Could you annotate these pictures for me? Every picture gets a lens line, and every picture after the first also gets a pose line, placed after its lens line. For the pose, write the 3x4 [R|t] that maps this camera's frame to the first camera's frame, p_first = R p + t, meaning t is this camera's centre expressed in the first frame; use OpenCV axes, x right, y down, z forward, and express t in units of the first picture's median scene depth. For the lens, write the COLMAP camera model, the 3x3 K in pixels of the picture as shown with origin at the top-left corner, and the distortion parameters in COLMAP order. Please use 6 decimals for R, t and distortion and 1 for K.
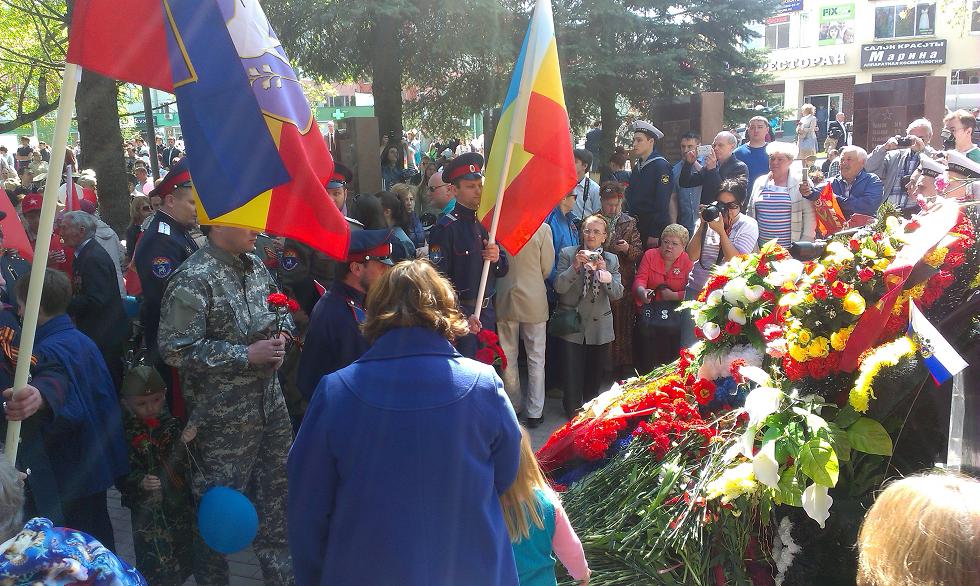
lens RADIAL K [[796.4, 0, 505.7], [0, 796.4, 298.5], [0, 0, 1]] dist [0.100922, -0.189036]
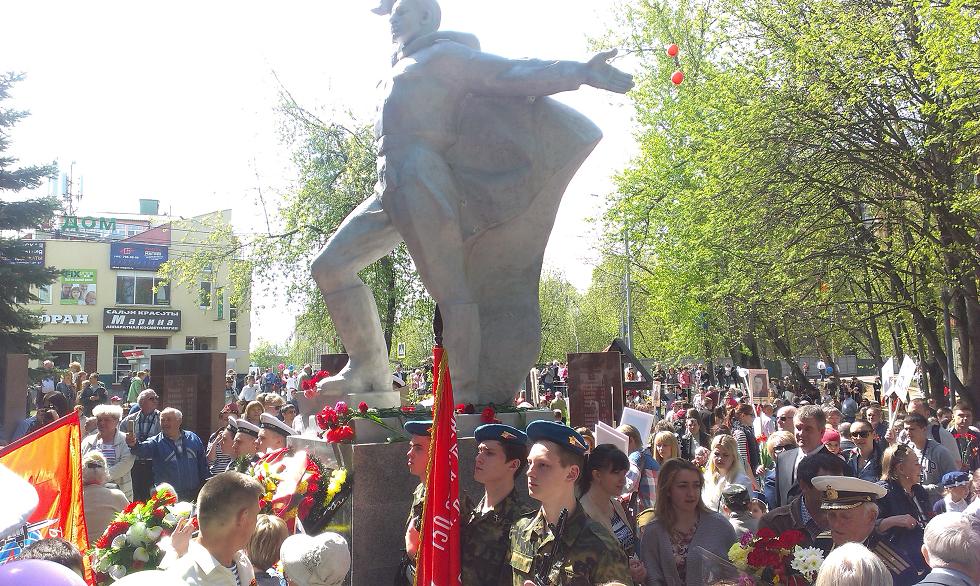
lens RADIAL K [[807.5, 0, 507.4], [0, 807.5, 293.1], [0, 0, 1]] dist [0.079055, -0.161839]
pose [[0.625171, 0.111573, 0.772472, -0.377771], [0.135515, 0.959180, -0.248214, 0.024711], [-0.768633, 0.259858, 0.584532, -0.241552]]
